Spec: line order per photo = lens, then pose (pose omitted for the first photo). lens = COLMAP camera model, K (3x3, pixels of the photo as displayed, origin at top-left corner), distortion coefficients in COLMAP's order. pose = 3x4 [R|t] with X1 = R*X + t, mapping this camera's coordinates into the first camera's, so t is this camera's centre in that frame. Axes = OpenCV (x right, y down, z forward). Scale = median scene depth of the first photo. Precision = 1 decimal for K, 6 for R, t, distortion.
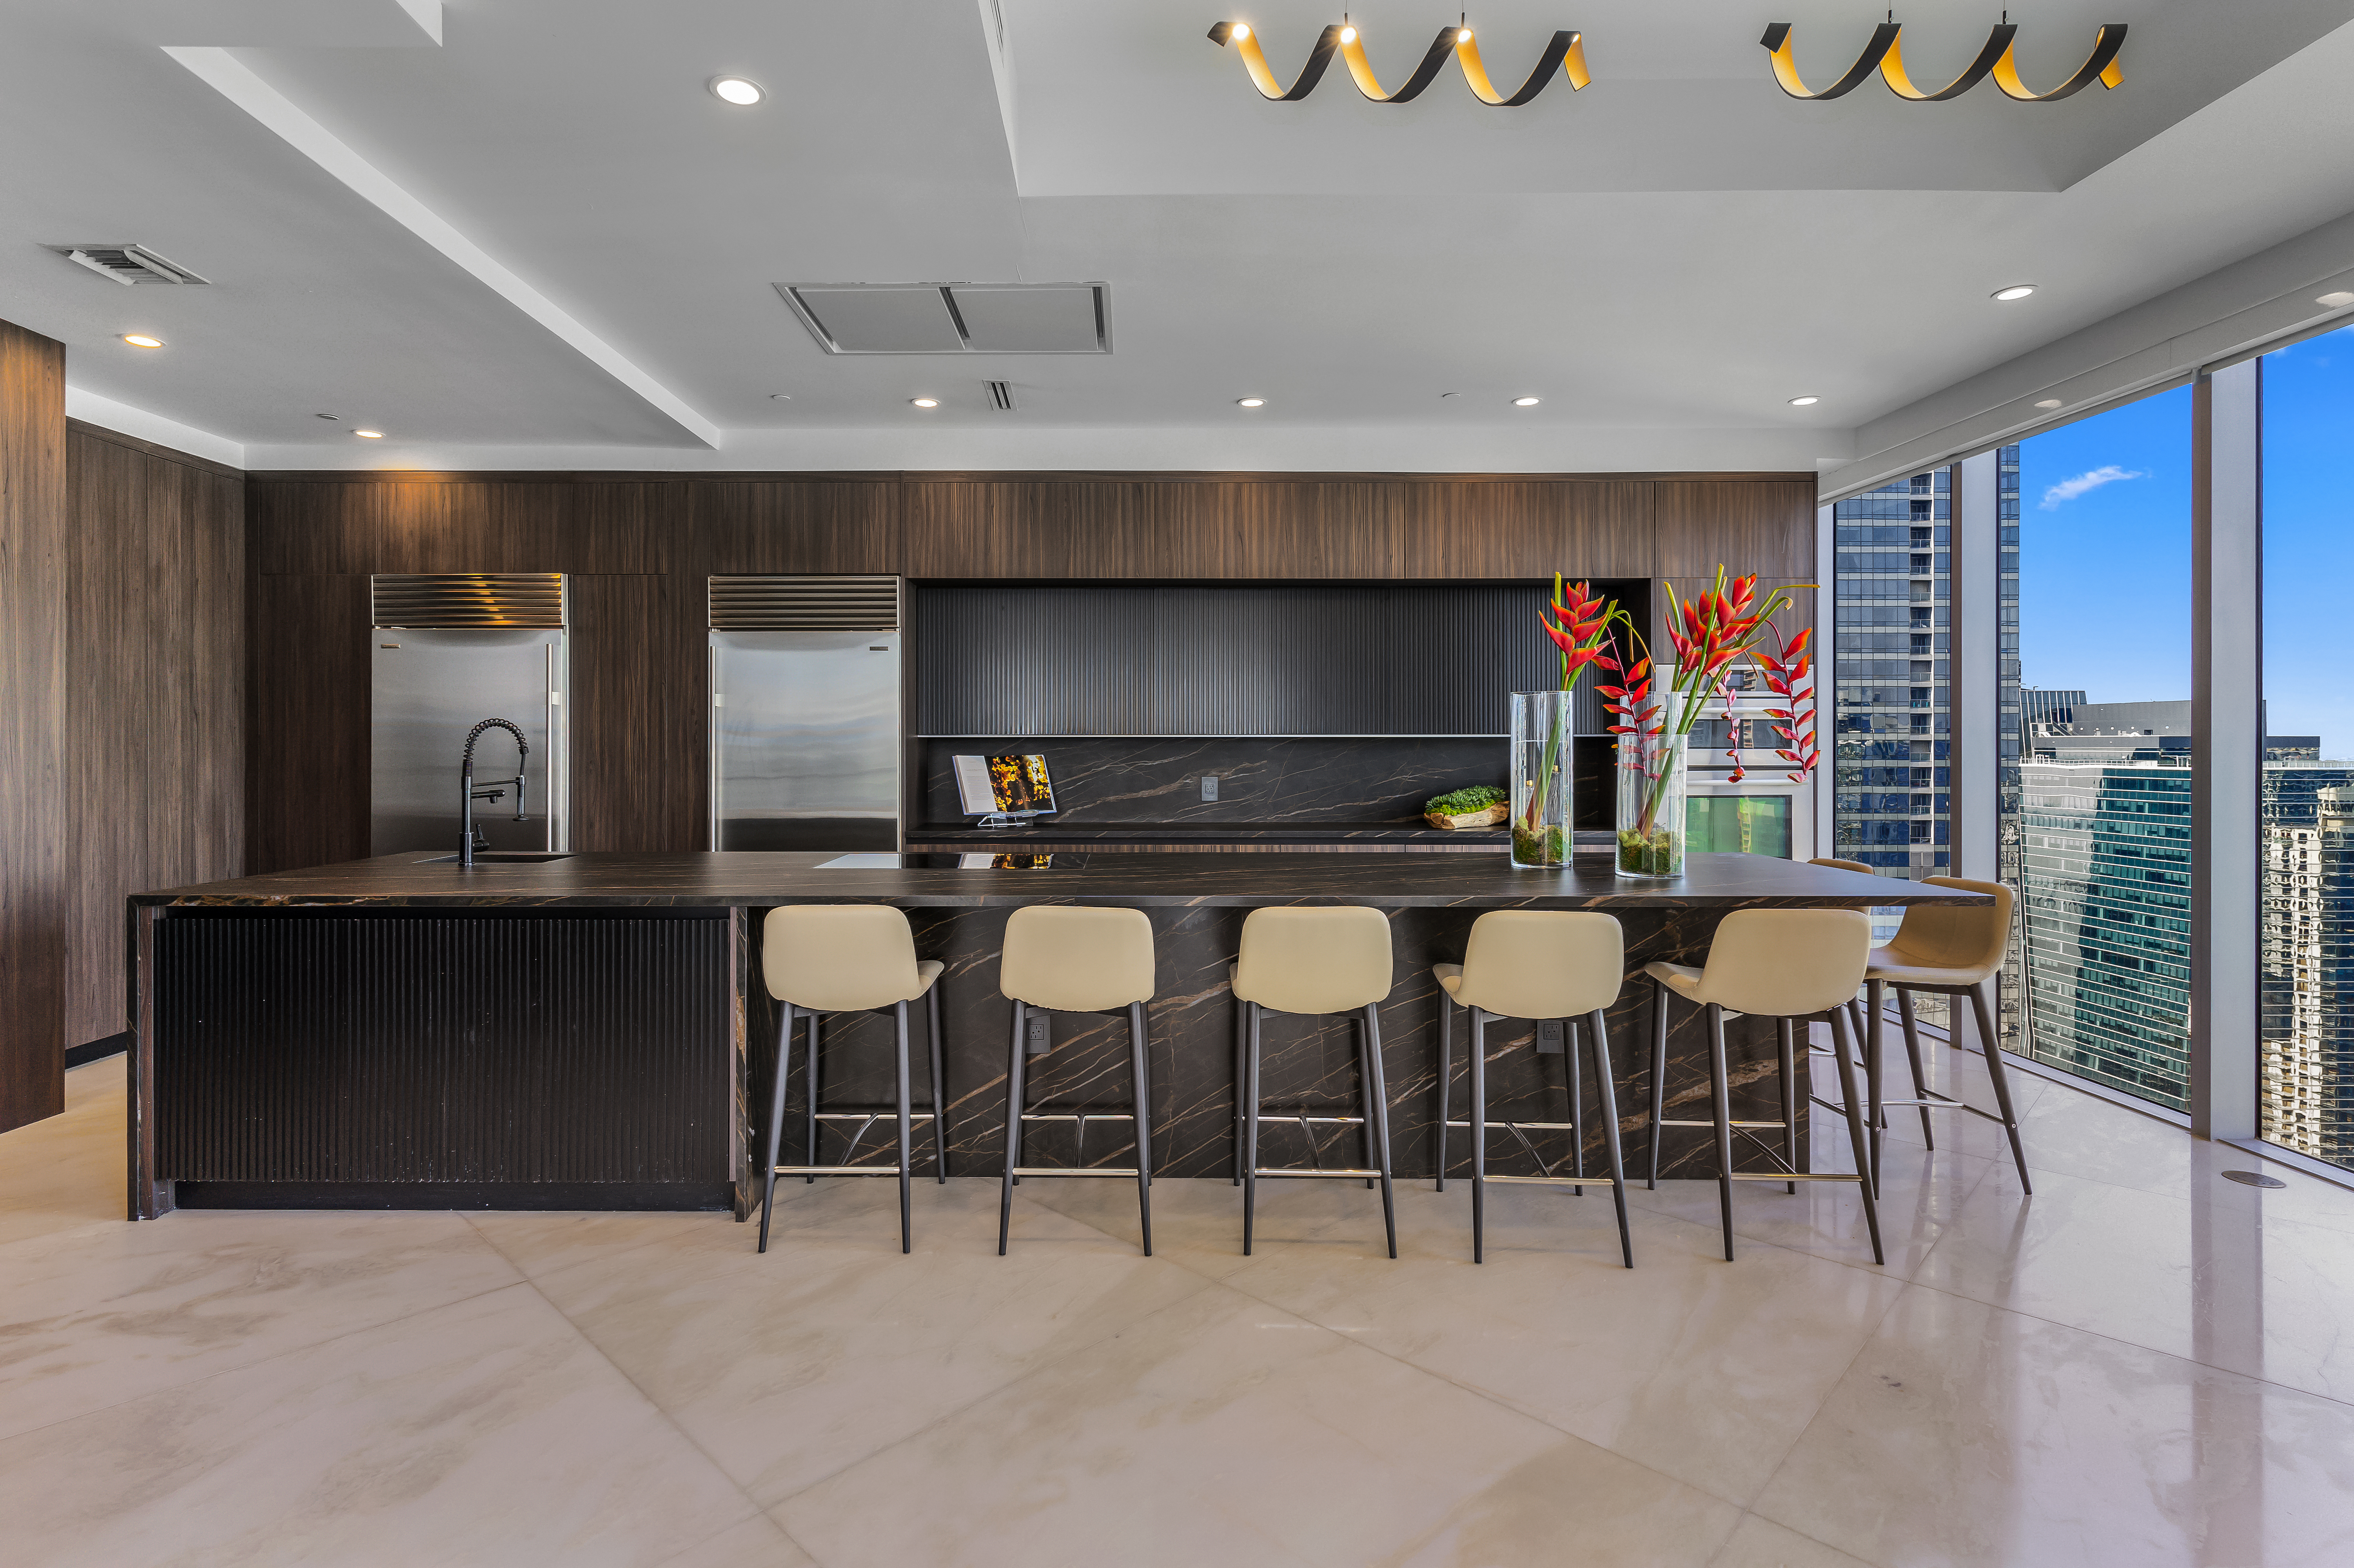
lens RADIAL K [[1145.3, 0, 1177.0], [0, 1145.3, 784.0], [0, 0, 1]] dist [0.001219, -0.000363]
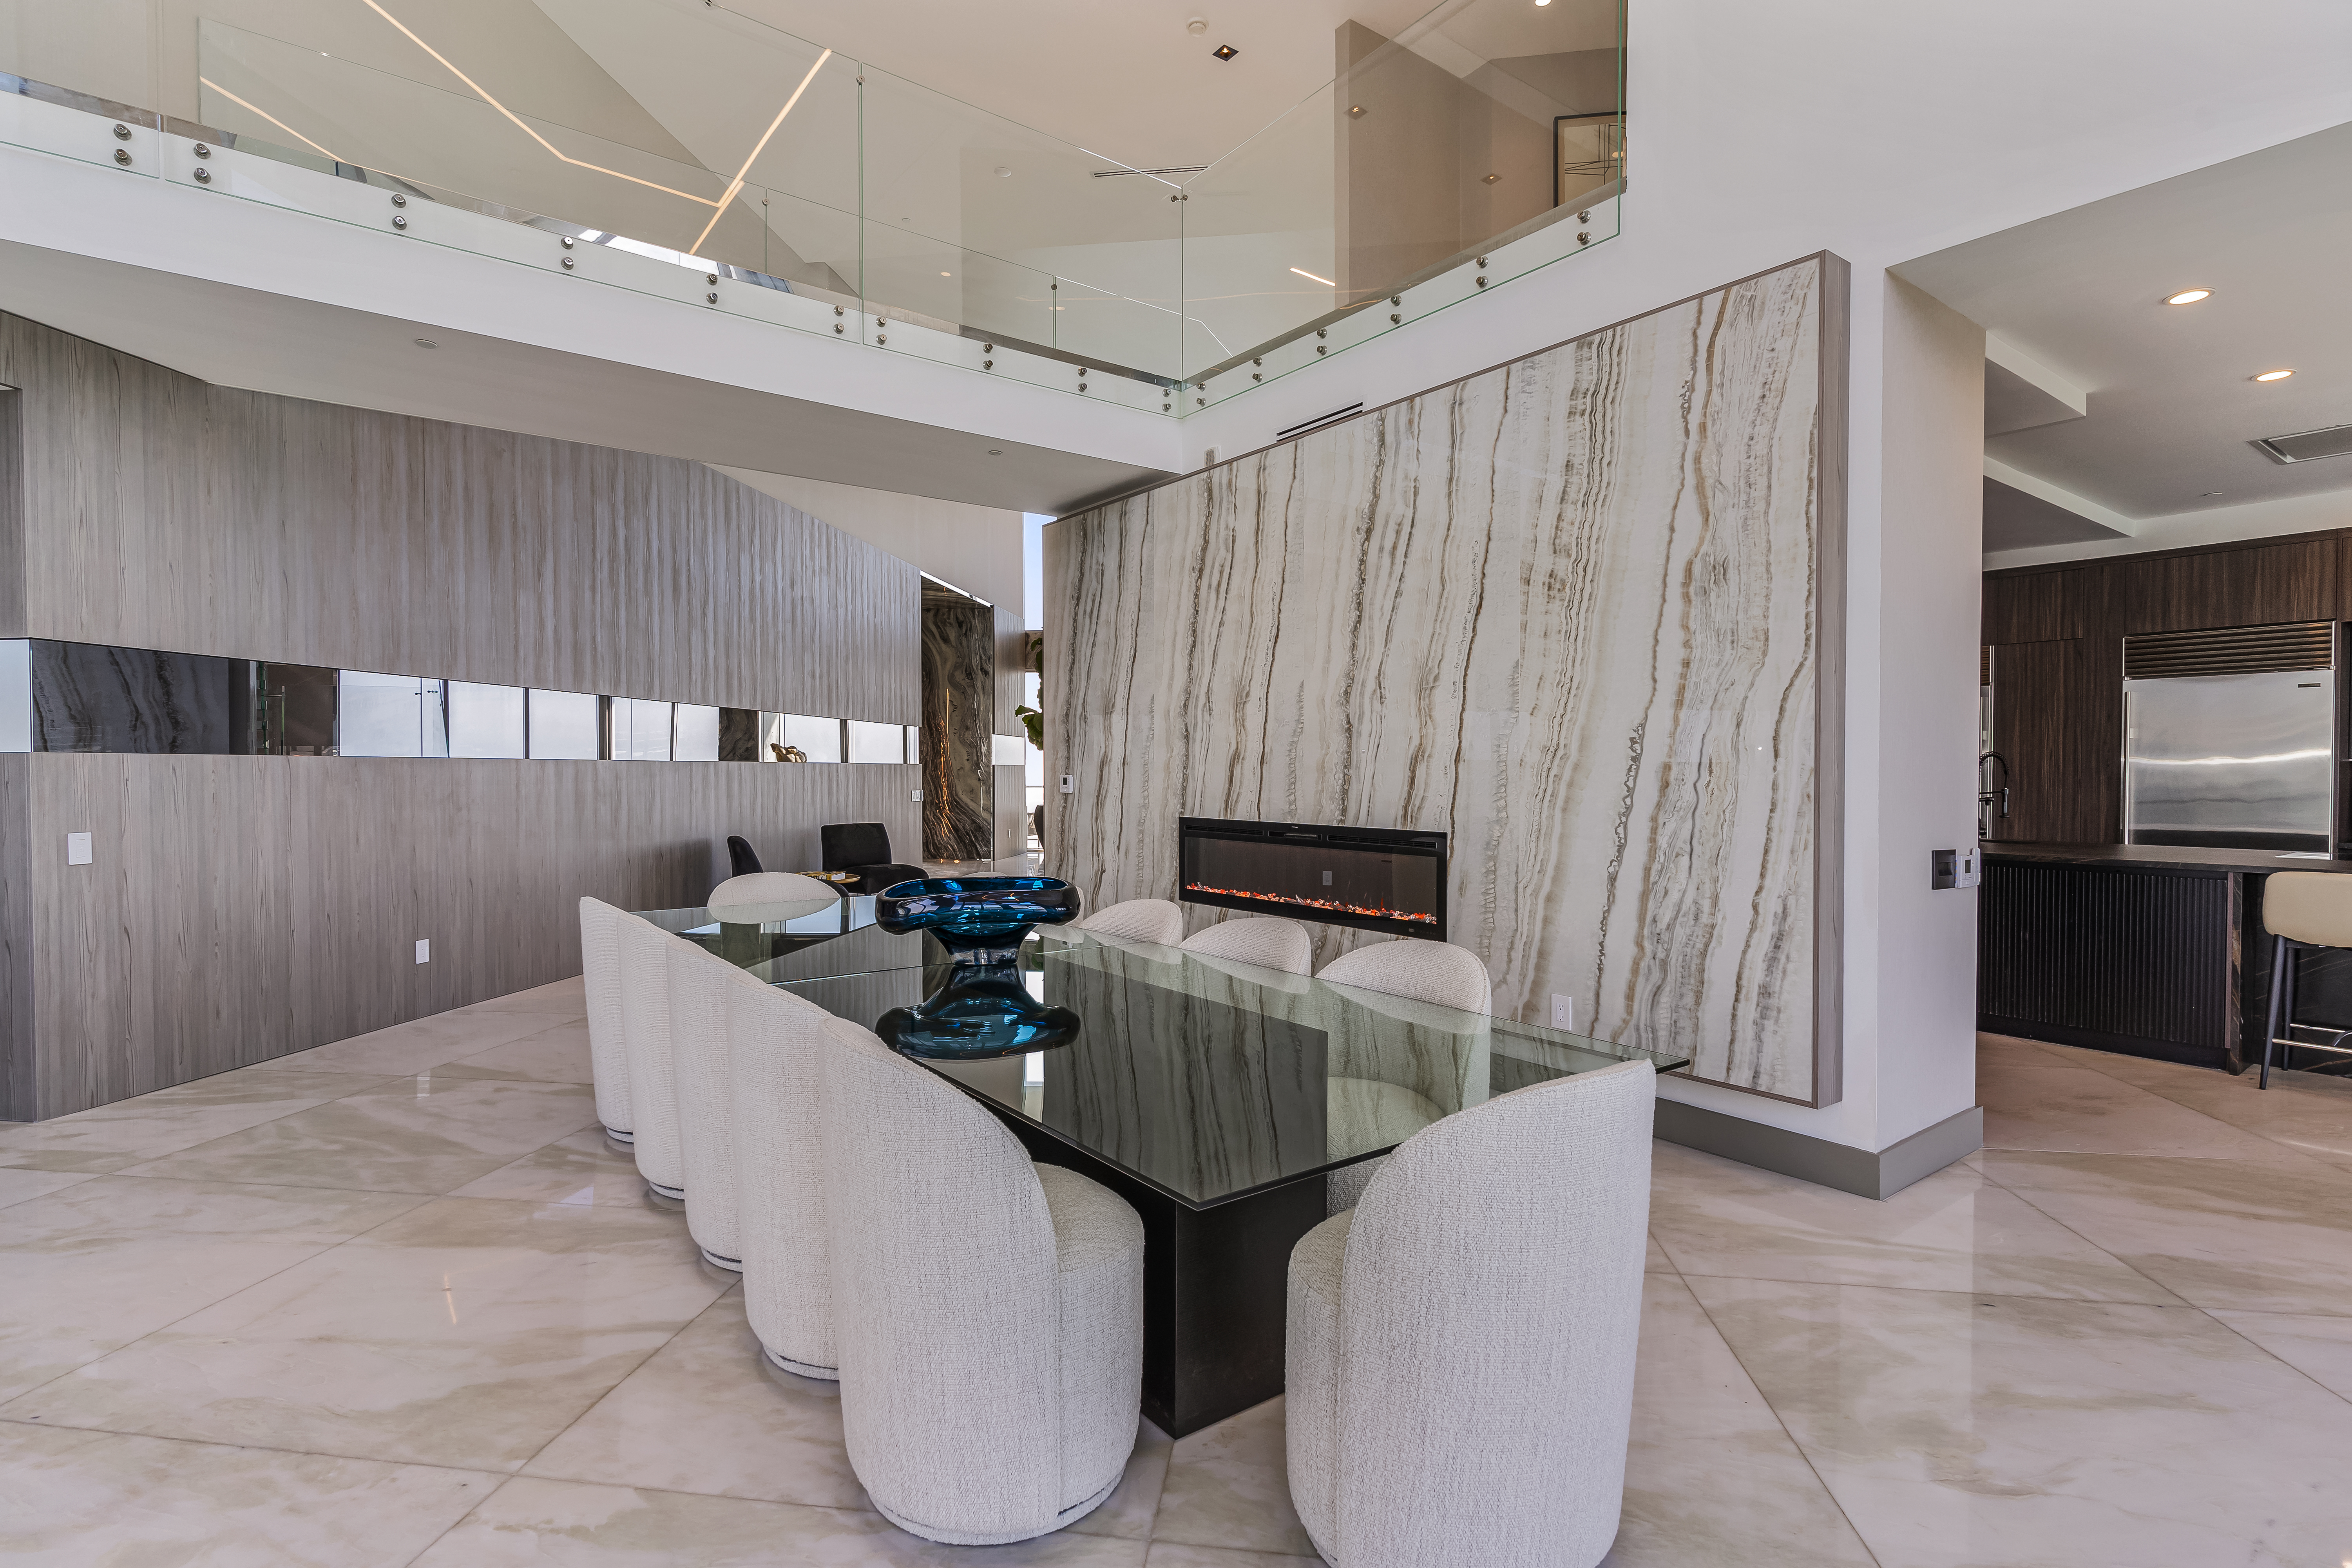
lens RADIAL K [[1129.0, 0, 1176.0], [0, 1129.0, 784.0], [0, 0, 1]] dist [-0.000244, 0.001199]
pose [[0.565823, 0.011924, -0.824440, 0.036605], [-0.028821, 0.999570, -0.005323, 0.021360], [0.824023, 0.026774, 0.565924, -0.594144]]
